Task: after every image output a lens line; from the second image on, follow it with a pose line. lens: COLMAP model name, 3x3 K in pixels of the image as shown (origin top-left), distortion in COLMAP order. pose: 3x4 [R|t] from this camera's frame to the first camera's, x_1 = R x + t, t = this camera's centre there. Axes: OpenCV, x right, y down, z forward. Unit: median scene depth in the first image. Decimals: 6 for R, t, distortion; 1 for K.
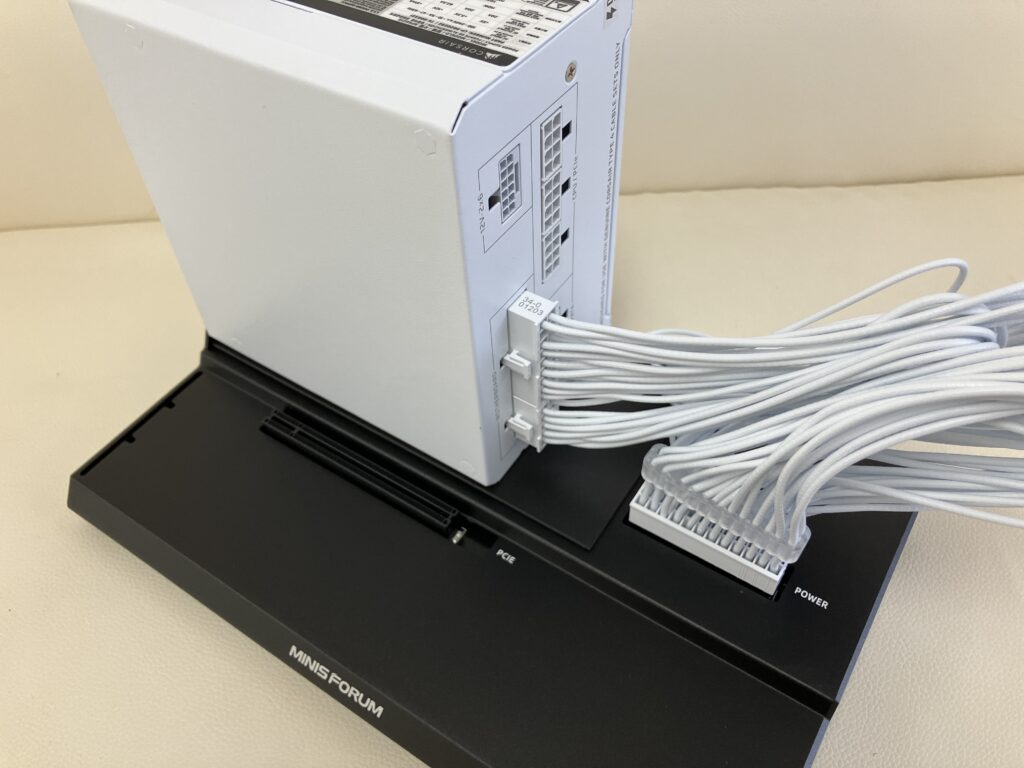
lens RADIAL K [[845.0, 0, 512.0], [0, 845.0, 384.0], [0, 0, 1]] dist [-0.001903, -0.001175]
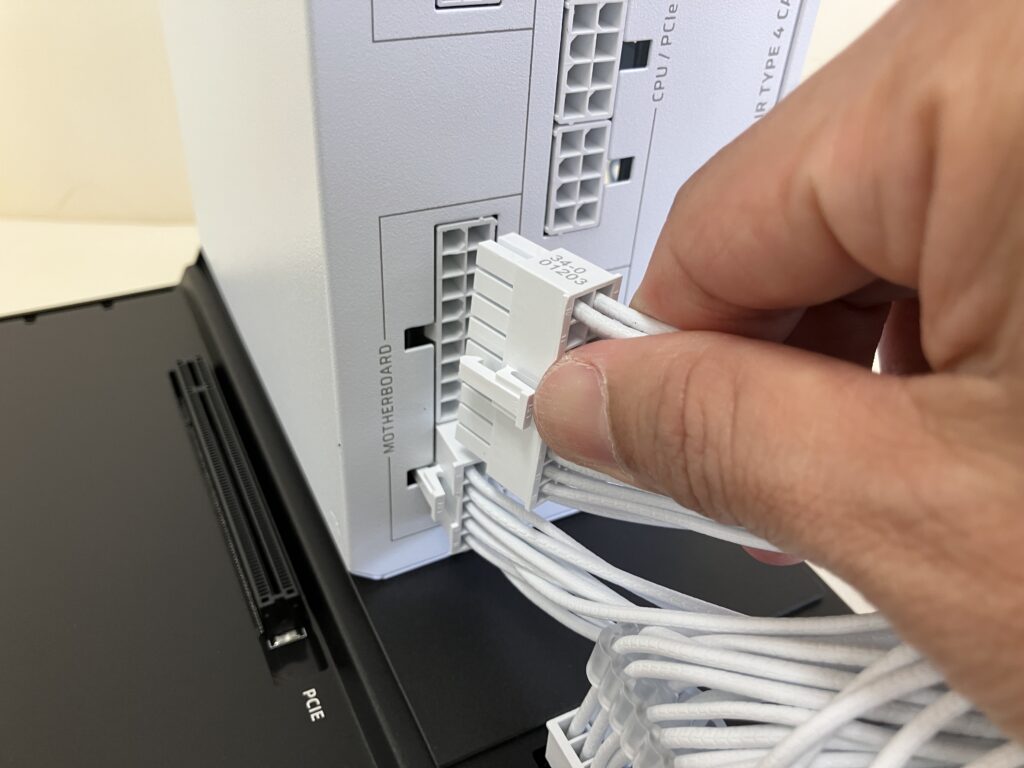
lens RADIAL K [[871.8, 0, 512.0], [0, 871.8, 384.0], [0, 0, 1]] dist [-0.046084, -0.001292]
pose [[0.870111, 0.367000, -0.328966, 0.232102], [-0.426693, 0.894984, -0.130140, 0.043016], [0.246658, 0.253604, 0.935331, 0.515724]]
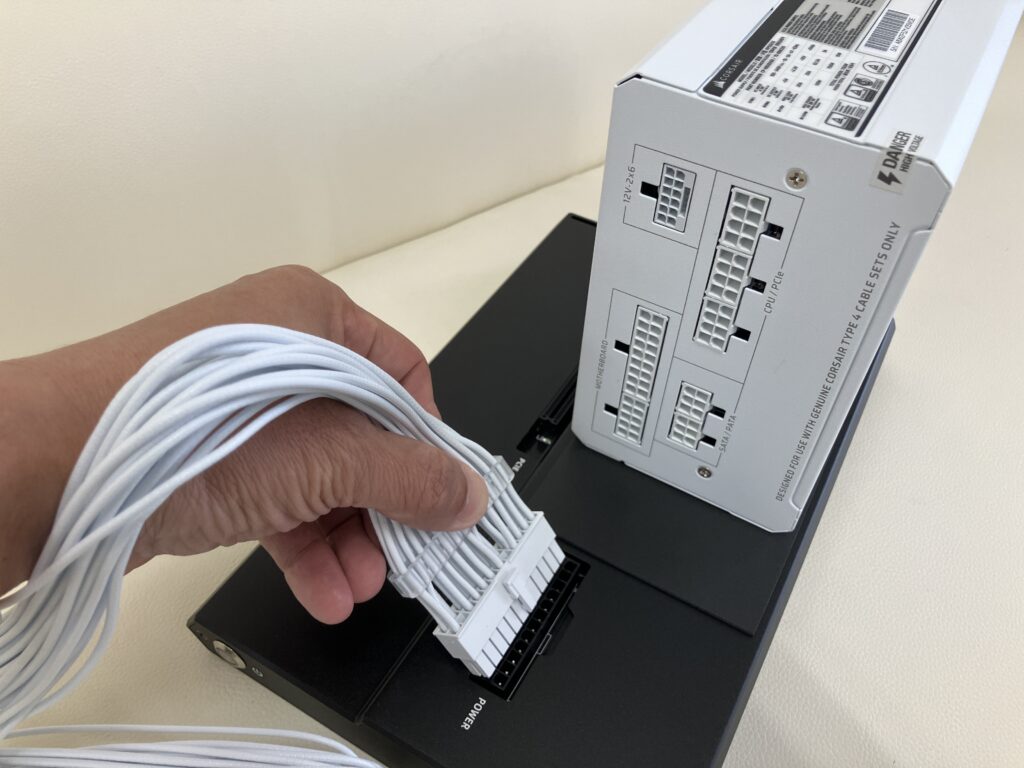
lens RADIAL K [[865.1, 0, 512.0], [0, 865.1, 384.0], [0, 0, 1]] dist [0.008443, 0.006155]
pose [[0.063382, 0.752459, -0.655582, 0.733767], [-0.776605, 0.449758, 0.441138, -0.380407], [0.626791, 0.481168, 0.612870, 0.267844]]
